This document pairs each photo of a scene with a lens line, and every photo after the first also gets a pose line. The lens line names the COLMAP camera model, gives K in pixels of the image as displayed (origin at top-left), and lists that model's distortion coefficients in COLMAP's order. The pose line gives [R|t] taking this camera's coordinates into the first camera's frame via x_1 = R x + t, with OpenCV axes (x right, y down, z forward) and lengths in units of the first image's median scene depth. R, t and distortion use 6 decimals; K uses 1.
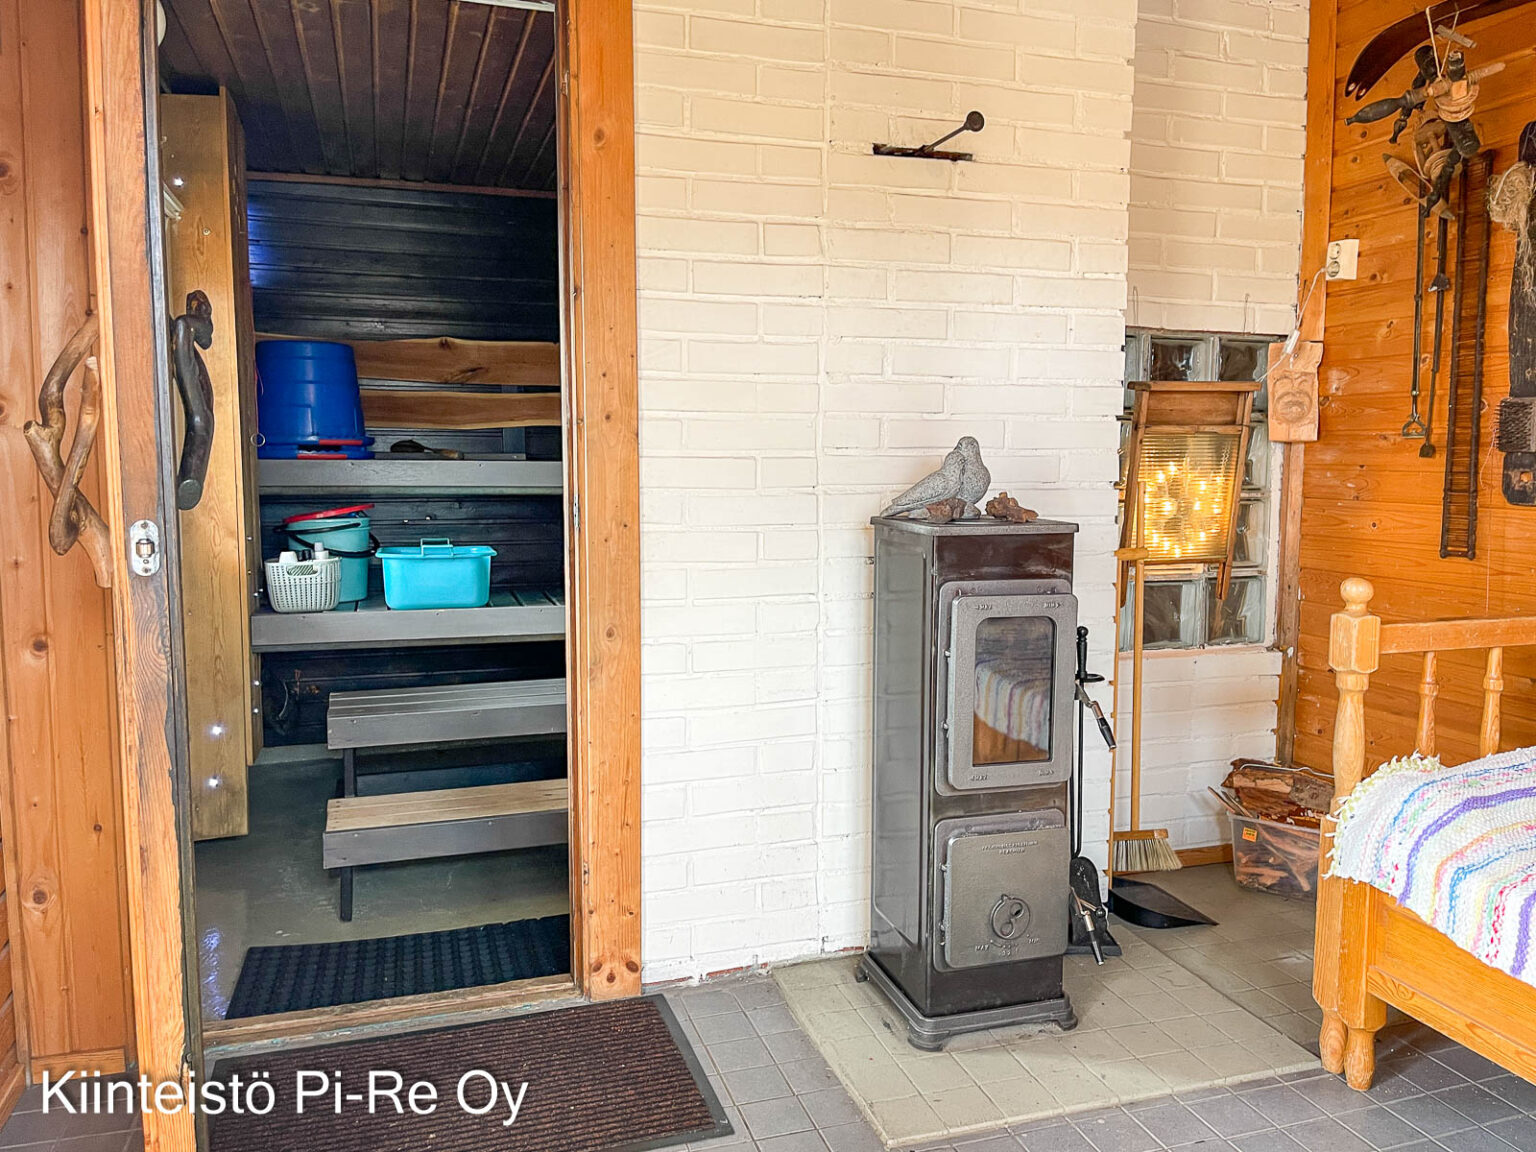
lens RADIAL K [[1216.2, 0, 768.0], [0, 1216.2, 576.0], [0, 0, 1]] dist [0.004589, -0.011534]
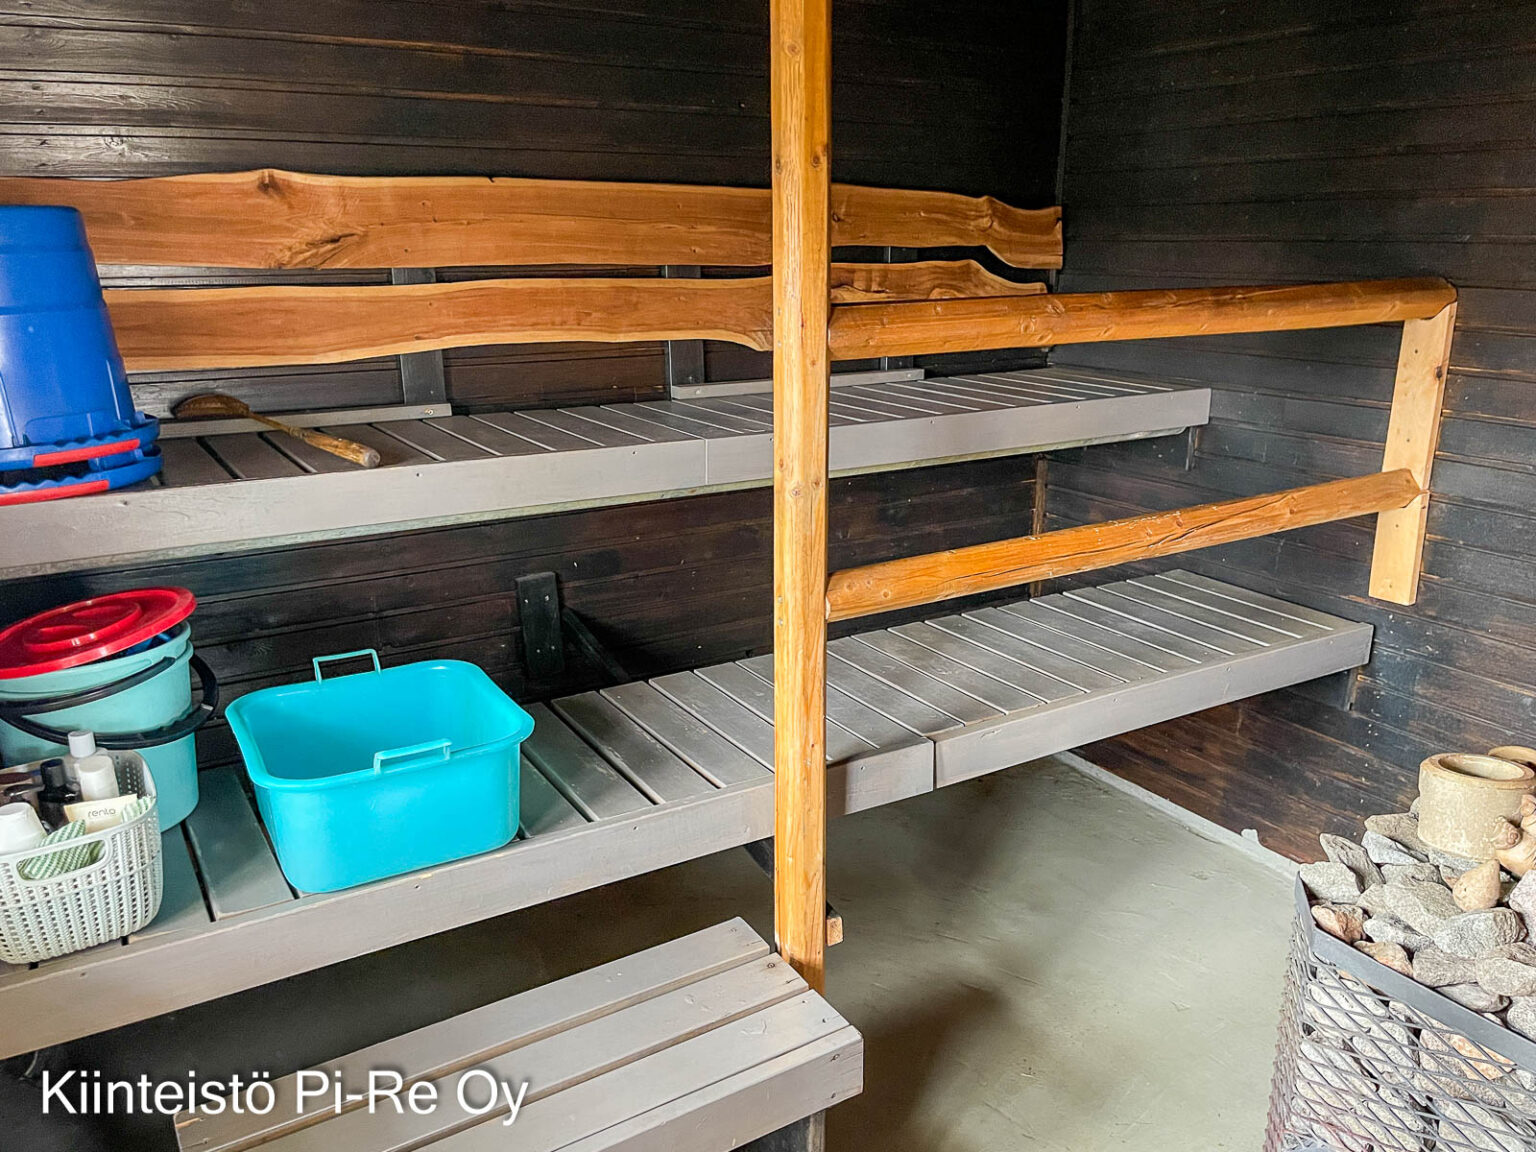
lens RADIAL K [[1216.2, 0, 768.0], [0, 1216.2, 576.0], [0, 0, 1]] dist [0.004589, -0.011534]
pose [[0.969765, -0.080662, 0.230326, -0.197535], [0.043491, 0.985812, 0.162122, -0.108477], [-0.240135, -0.147203, 0.959514, 0.475160]]
